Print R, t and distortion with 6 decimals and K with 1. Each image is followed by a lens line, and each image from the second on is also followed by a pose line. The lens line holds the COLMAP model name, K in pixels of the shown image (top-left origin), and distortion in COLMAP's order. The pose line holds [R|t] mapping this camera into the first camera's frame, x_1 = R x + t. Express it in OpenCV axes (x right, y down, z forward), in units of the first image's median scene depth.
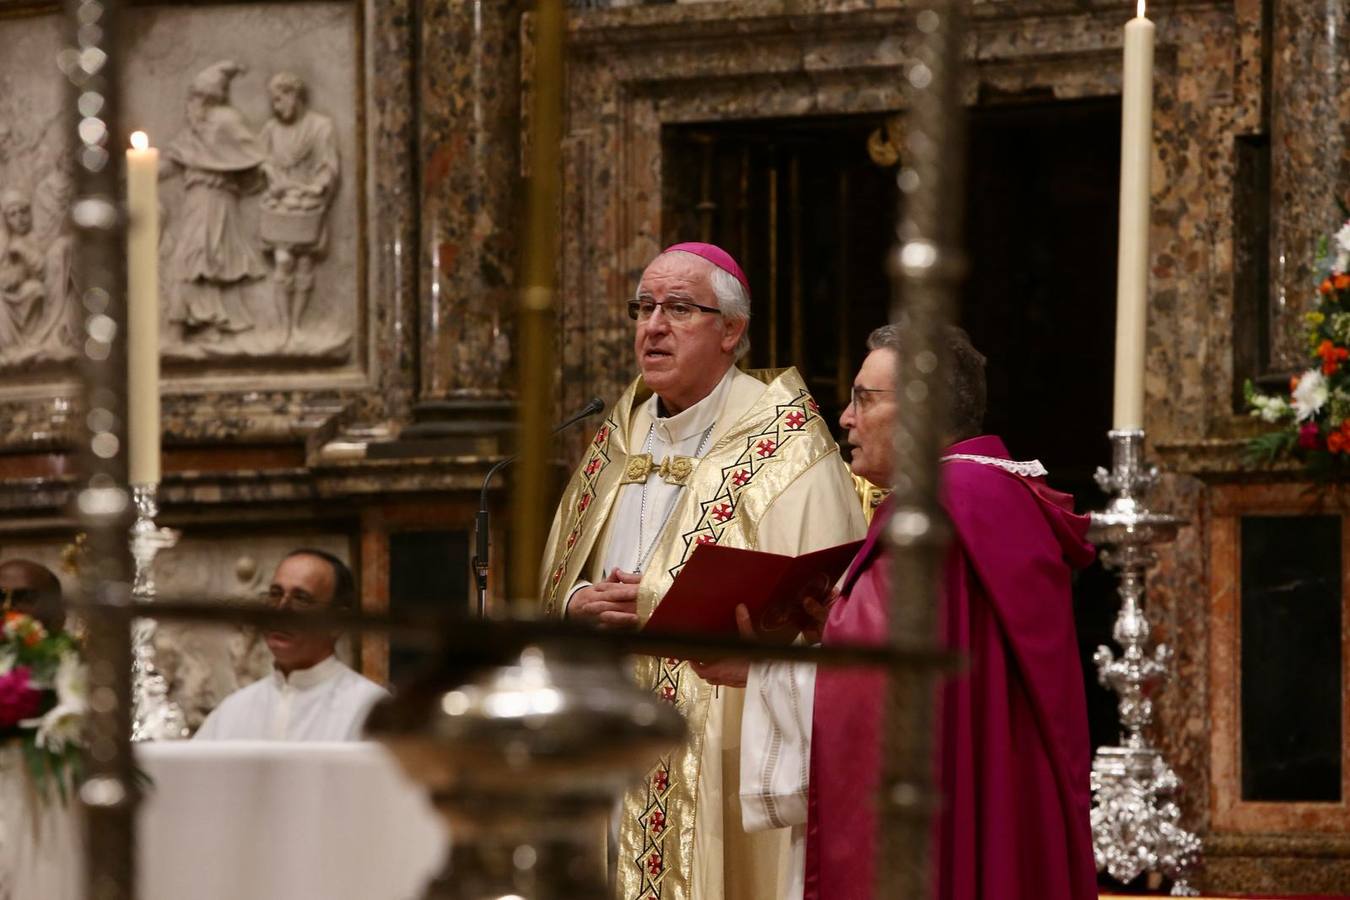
lens RADIAL K [[7548.2, 0, 718.9], [0, 7548.2, 452.5], [0, 0, 1]] dist [1.901593, 0.000000]
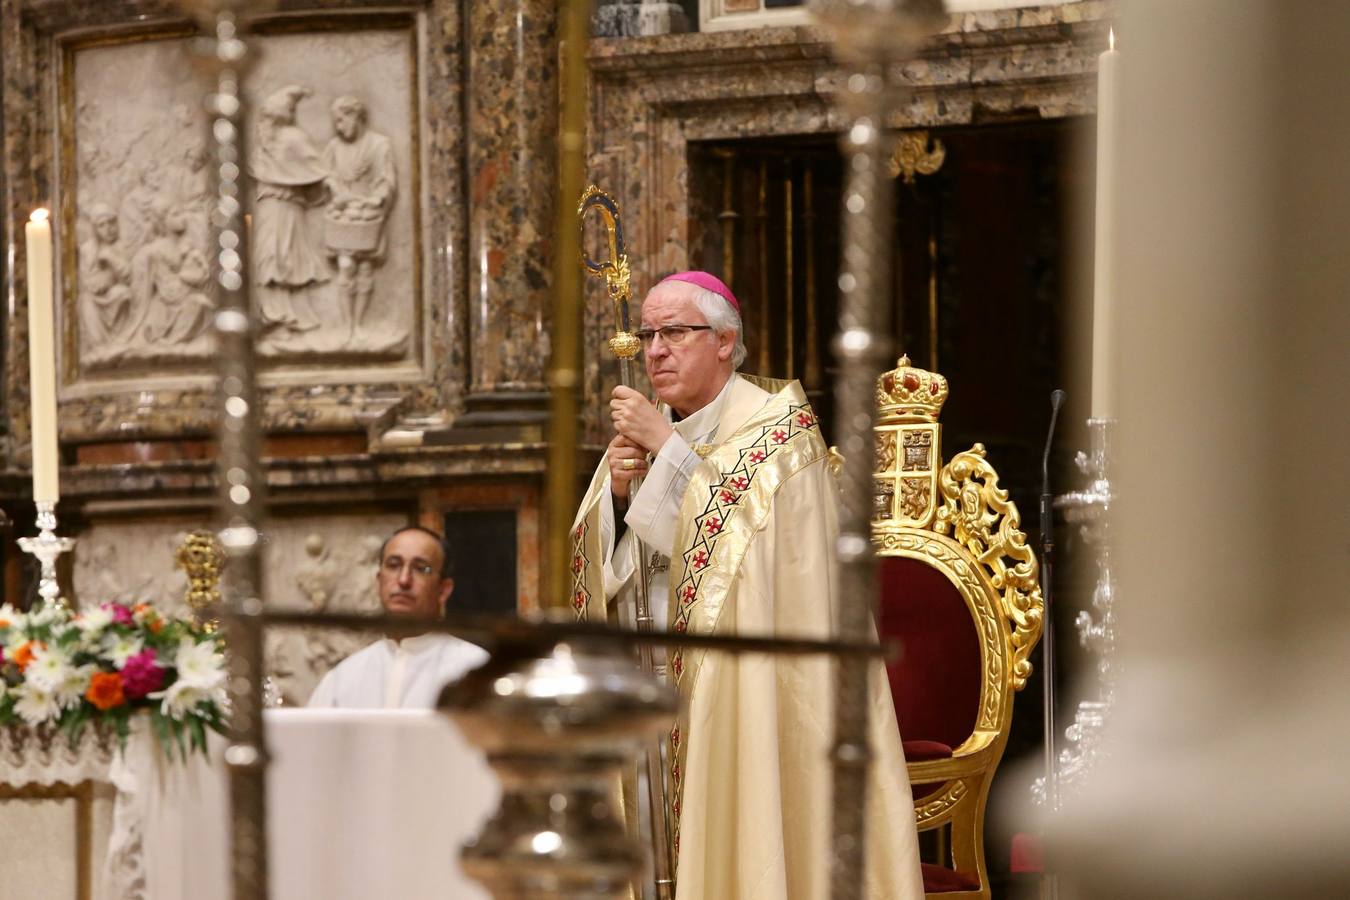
lens RADIAL K [[7548.2, 0, 747.9], [0, 7548.2, 466.2], [0, 0, 1]] dist [1.901593, 0.000000]
pose [[0.999964, -0.007067, -0.004686, 0.006093], [0.007104, 0.999943, 0.007974, -0.004689], [0.004629, -0.008007, 0.999957, -0.104496]]
